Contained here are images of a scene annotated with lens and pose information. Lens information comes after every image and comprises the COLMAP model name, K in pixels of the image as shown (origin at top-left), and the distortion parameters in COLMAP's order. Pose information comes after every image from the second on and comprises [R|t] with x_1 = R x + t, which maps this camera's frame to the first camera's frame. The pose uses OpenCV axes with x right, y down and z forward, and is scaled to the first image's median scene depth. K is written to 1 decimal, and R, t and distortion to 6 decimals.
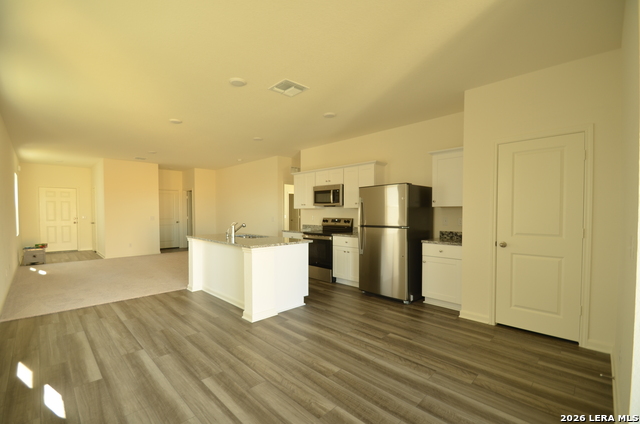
lens RADIAL K [[282.2, 0, 312.9], [0, 282.2, 219.8], [0, 0, 1]] dist [-0.000240, -0.008903]
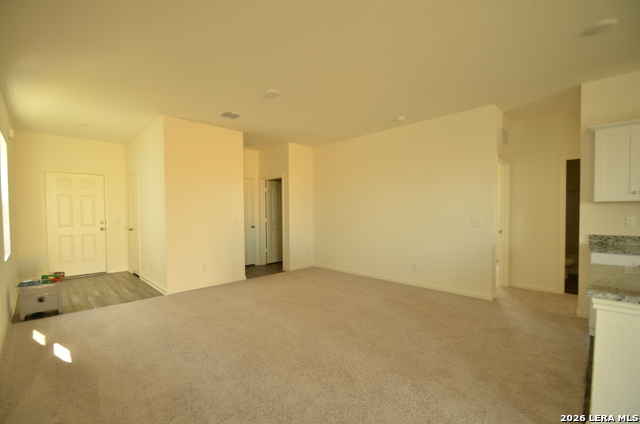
lens RADIAL K [[282.2, 0, 312.9], [0, 282.2, 219.8], [0, 0, 1]] dist [-0.000240, -0.008903]
pose [[0.999973, -0.006815, -0.002810, -0.577444], [0.006817, 0.999977, 0.000473, -0.012474], [0.002807, -0.000492, 0.999996, 0.571279]]
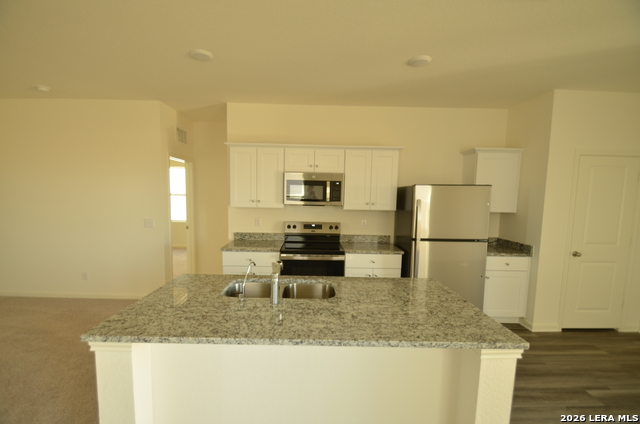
lens RADIAL K [[282.2, 0, 312.9], [0, 282.2, 219.8], [0, 0, 1]] dist [-0.000240, -0.008903]
pose [[0.690999, -0.047845, 0.721270, -0.386236], [-0.002712, 0.997628, 0.068776, -0.056065], [-0.722850, -0.049480, 0.689231, 0.528725]]
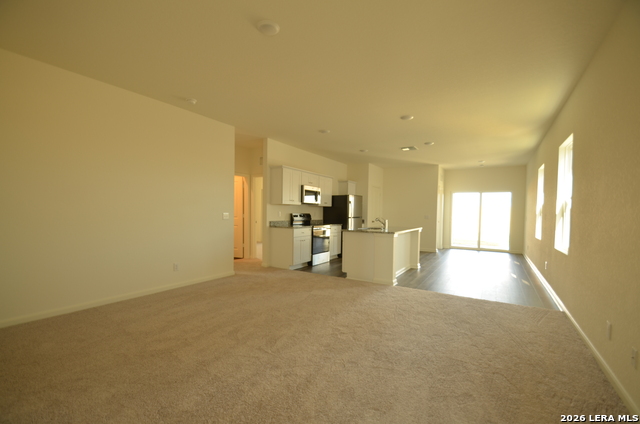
lens RADIAL K [[282.2, 0, 312.9], [0, 282.2, 219.8], [0, 0, 1]] dist [-0.000240, -0.008903]
pose [[-0.218375, -0.031944, 0.975342, -1.086366], [0.011415, 0.999312, 0.035285, -0.019557], [-0.975798, 0.018839, -0.217860, 1.198199]]
